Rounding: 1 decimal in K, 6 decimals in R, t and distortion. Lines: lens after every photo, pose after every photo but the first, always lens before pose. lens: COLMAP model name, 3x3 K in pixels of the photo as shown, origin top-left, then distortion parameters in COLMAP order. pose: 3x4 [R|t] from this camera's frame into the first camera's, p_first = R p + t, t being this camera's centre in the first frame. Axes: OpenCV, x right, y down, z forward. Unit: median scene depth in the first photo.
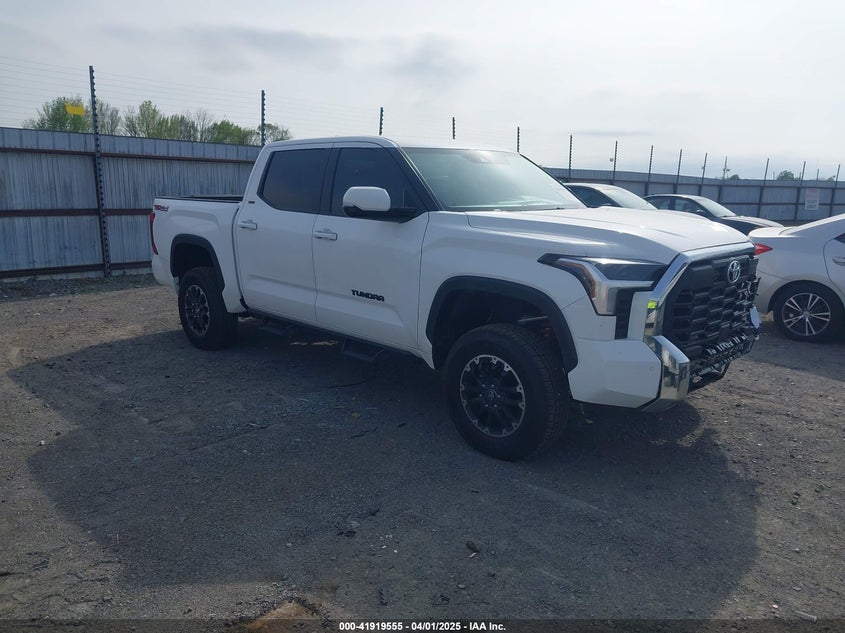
lens RADIAL K [[659.7, 0, 421.0], [0, 659.7, 332.8], [0, 0, 1]] dist [0.020094, 0.000583]
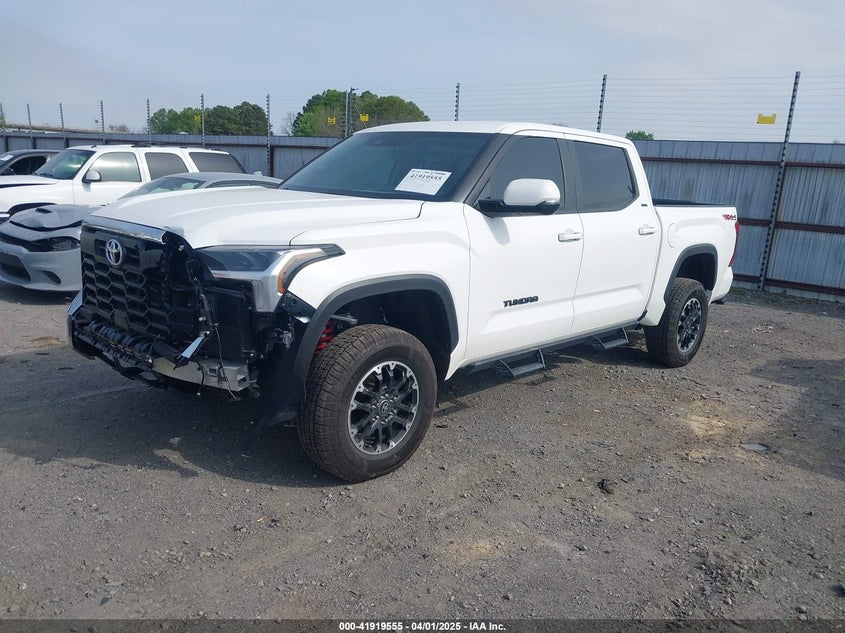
lens RADIAL K [[672.5, 0, 422.5], [0, 672.5, 316.5], [0, 0, 1]] dist [0.002120, -0.001800]
pose [[0.008892, 0.192111, -0.981333, 0.512591], [-0.271904, 0.944860, 0.182507, -0.101189], [0.962283, 0.265205, 0.060637, 0.519871]]
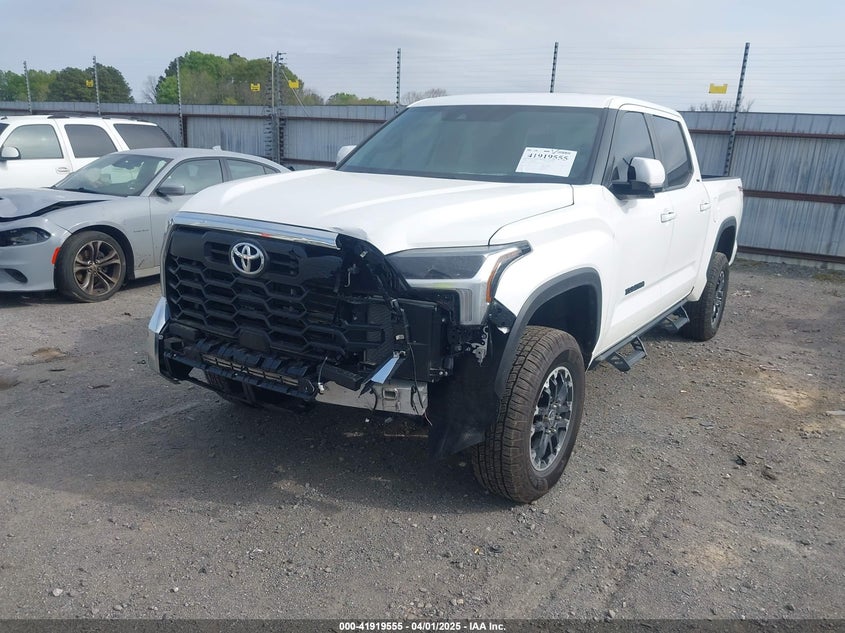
lens RADIAL K [[648.1, 0, 419.5], [0, 648.1, 346.6], [0, 0, 1]] dist [-0.003727, -0.002078]
pose [[0.194173, 0.281326, -0.939762, 0.442502], [-0.255108, 0.939515, 0.228541, -0.070113], [0.947215, 0.195364, 0.254197, 0.375446]]
